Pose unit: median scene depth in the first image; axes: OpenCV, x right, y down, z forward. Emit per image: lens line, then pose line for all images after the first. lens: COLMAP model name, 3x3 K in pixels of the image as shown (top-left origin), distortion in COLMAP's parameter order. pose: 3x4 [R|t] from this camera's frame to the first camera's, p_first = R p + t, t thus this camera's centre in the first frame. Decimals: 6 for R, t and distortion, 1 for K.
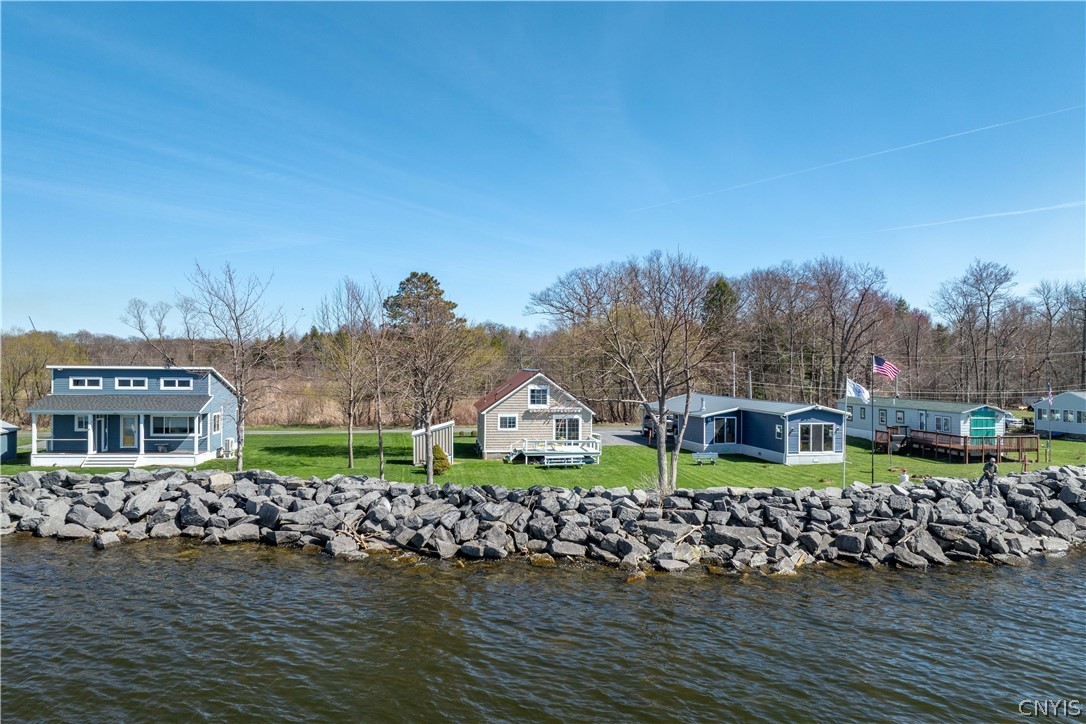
lens RADIAL K [[764.2, 0, 544.0], [0, 764.2, 364.6], [0, 0, 1]] dist [-0.034912, -0.006465]
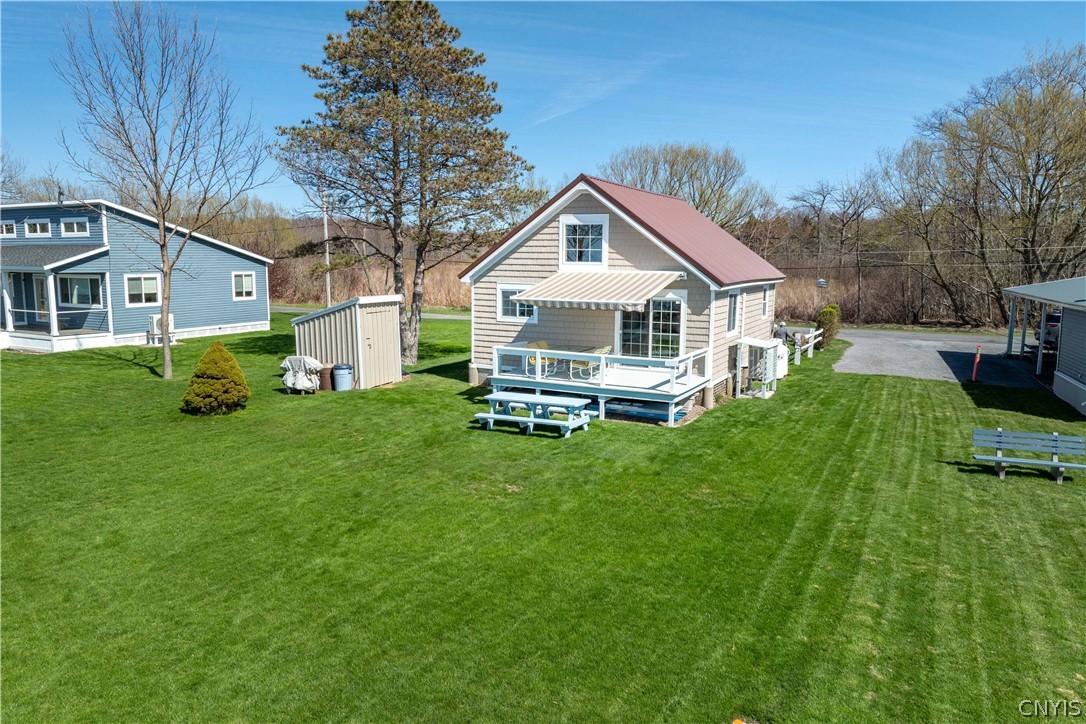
lens RADIAL K [[764.2, 0, 546.7], [0, 764.2, 365.2], [0, 0, 1]] dist [-0.034912, -0.006465]
pose [[0.821440, 0.078465, -0.564872, 0.226710], [-0.001705, 0.990823, 0.135153, 0.055068], [0.570293, -0.110057, 0.814035, 0.696355]]
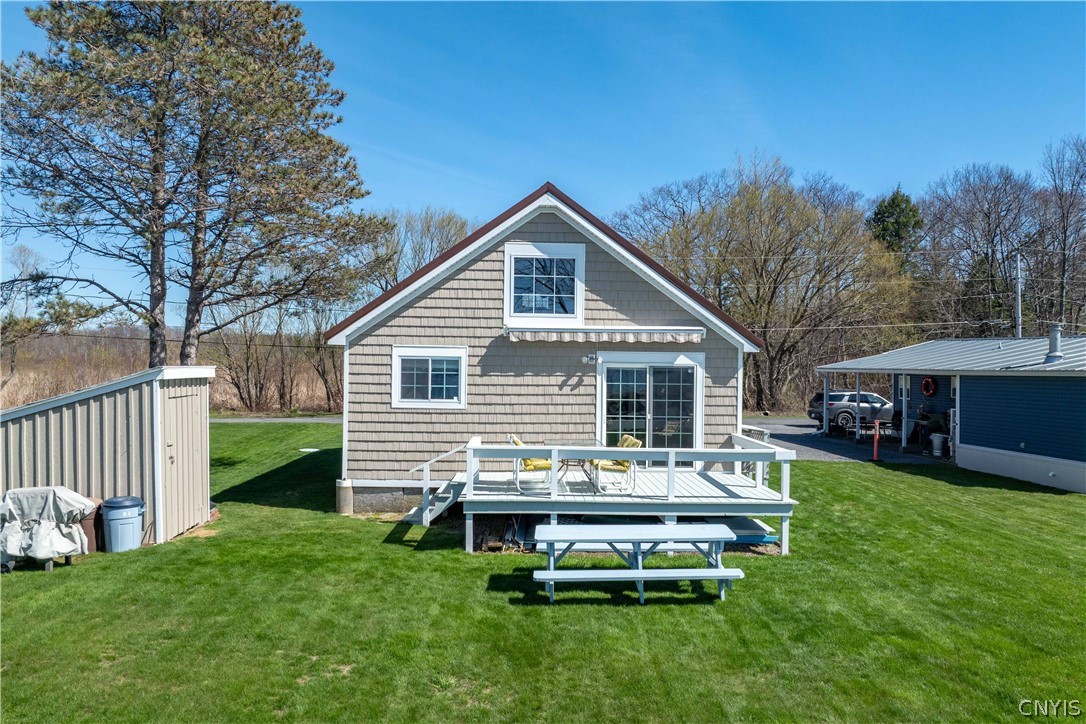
lens RADIAL K [[764.2, 0, 548.5], [0, 764.2, 360.2], [0, 0, 1]] dist [-0.034912, -0.006465]
pose [[0.994222, 0.002035, -0.107320, 0.025332], [-0.002665, 0.999980, -0.005735, 0.075031], [0.107306, 0.005988, 0.994208, 0.781759]]
